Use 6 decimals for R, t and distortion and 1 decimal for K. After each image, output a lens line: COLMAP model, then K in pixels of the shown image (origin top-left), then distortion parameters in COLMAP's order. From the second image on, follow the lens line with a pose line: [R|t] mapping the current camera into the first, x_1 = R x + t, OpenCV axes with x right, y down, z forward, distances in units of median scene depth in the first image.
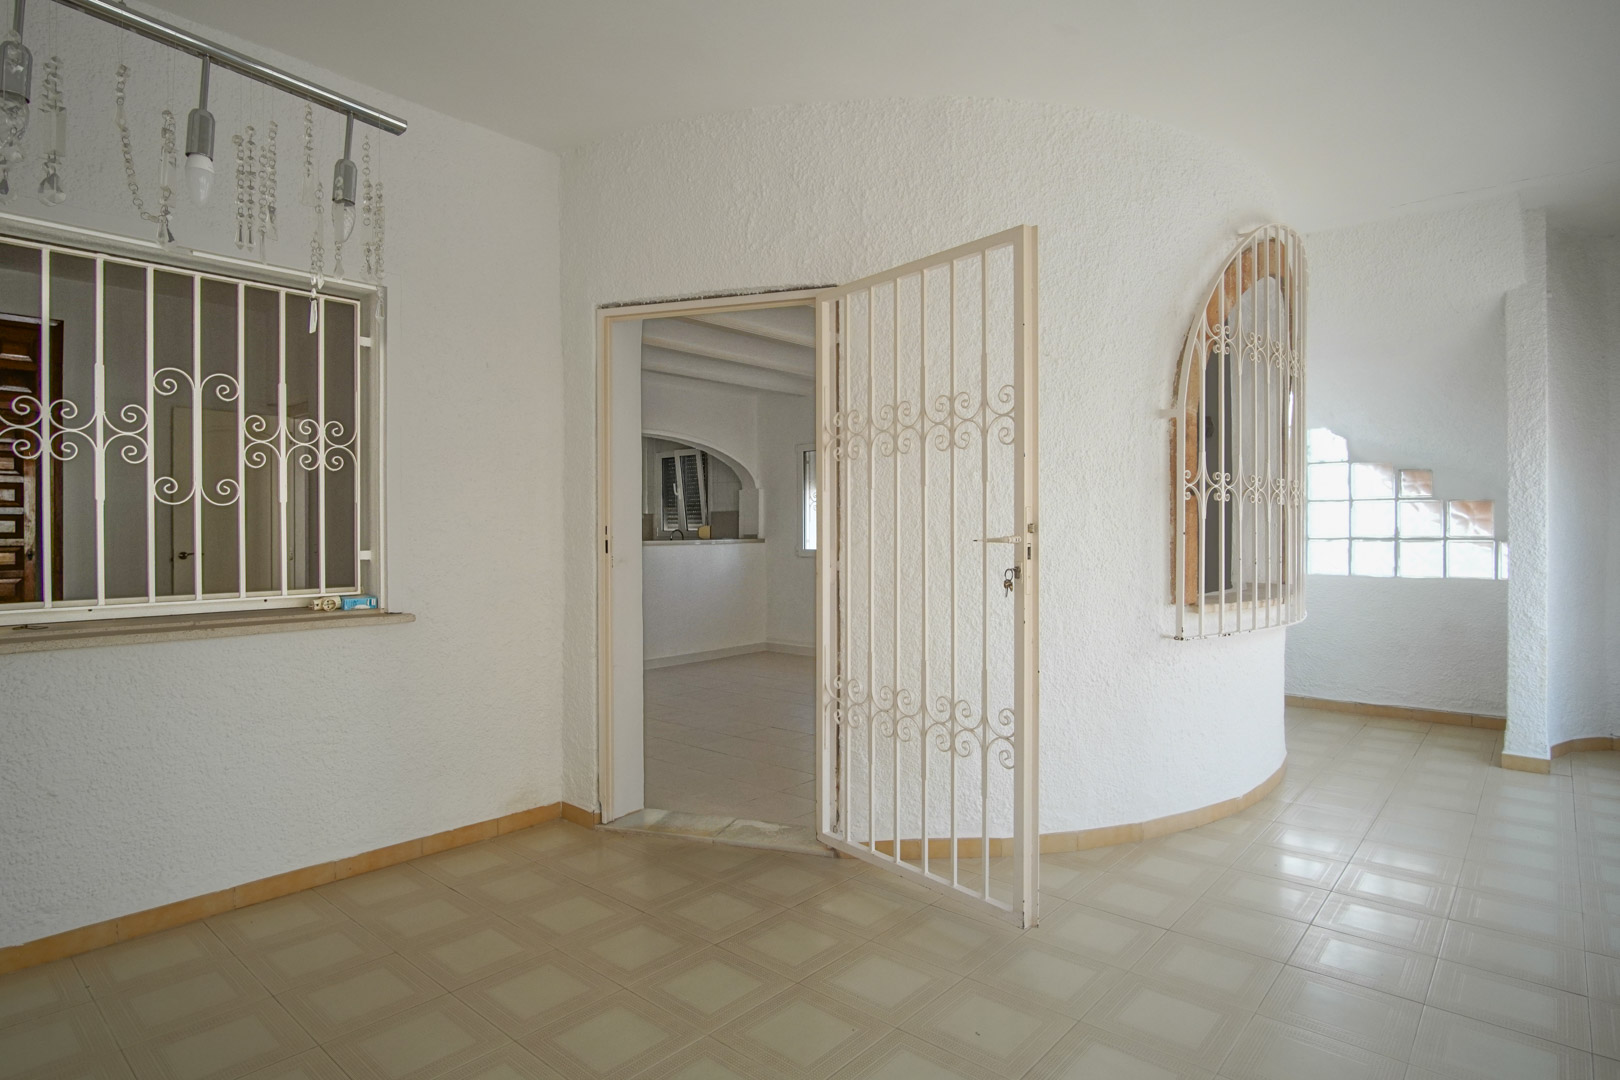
lens RADIAL K [[913.5, 0, 811.0], [0, 913.5, 535.4], [0, 0, 1]] dist [-0.021371, 0.000207]
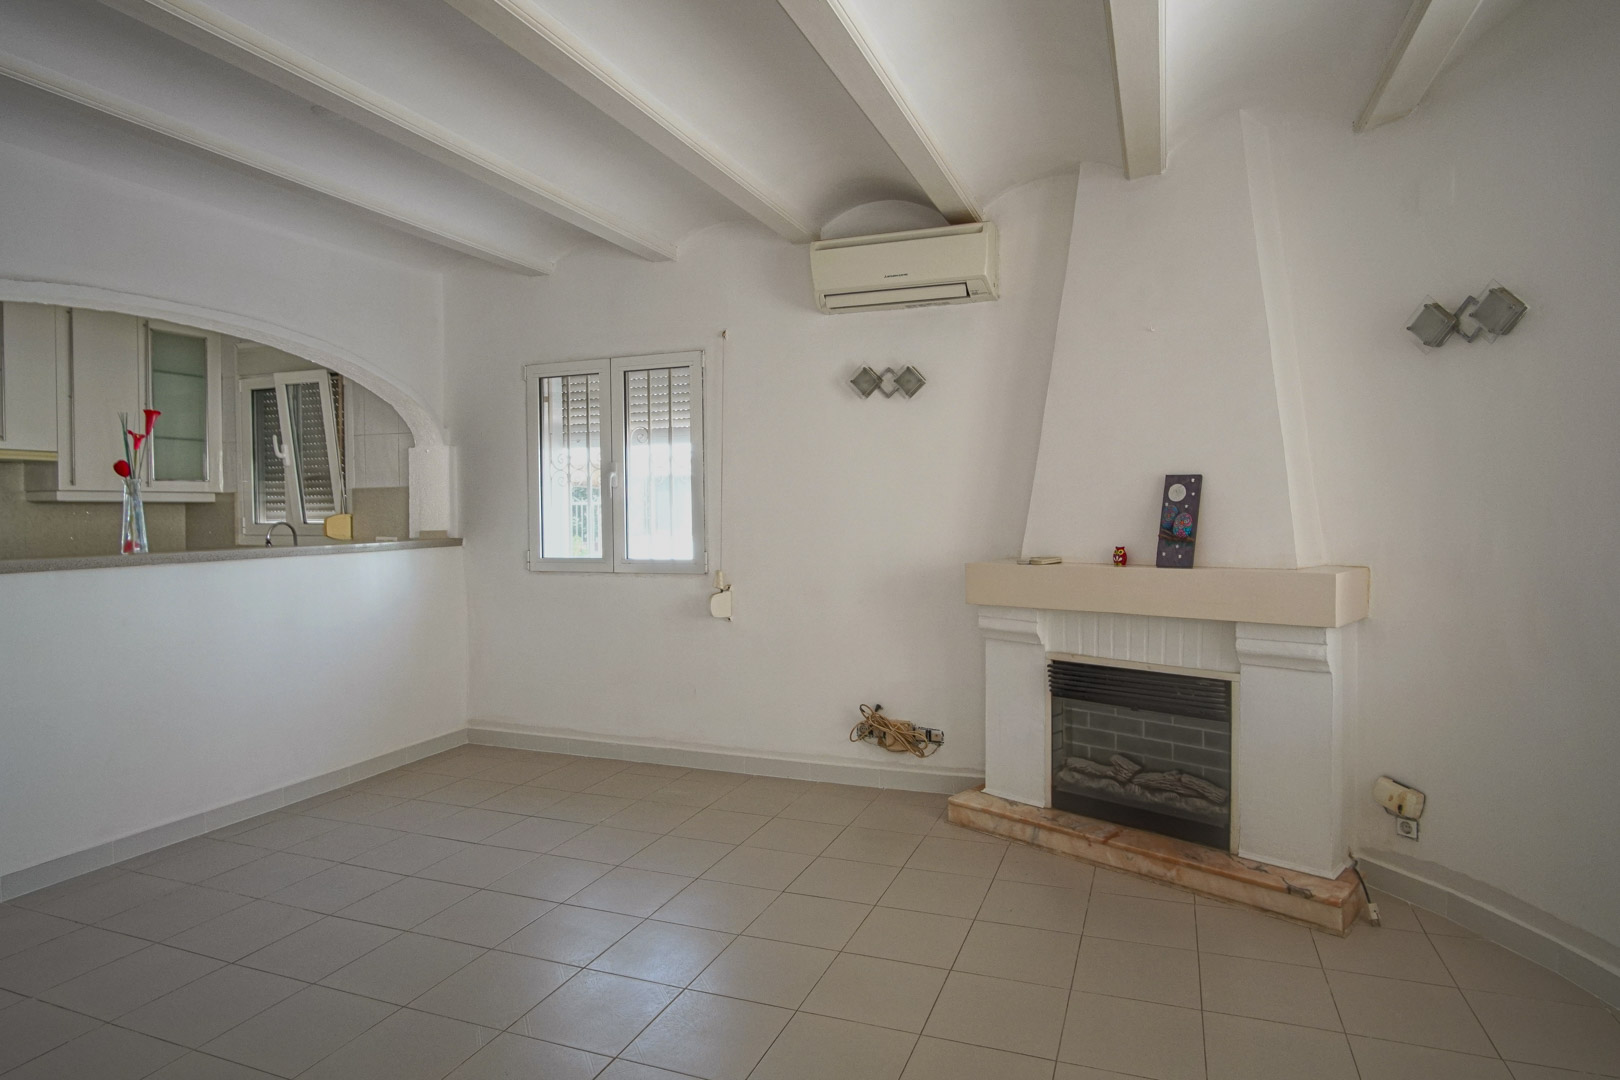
lens RADIAL K [[913.5, 0, 811.0], [0, 913.5, 535.4], [0, 0, 1]] dist [-0.021371, 0.000207]
pose [[0.935585, -0.012081, 0.352894, -0.045360], [0.005206, 0.999778, 0.020425, -0.007925], [-0.353062, -0.017272, 0.935440, 0.400412]]
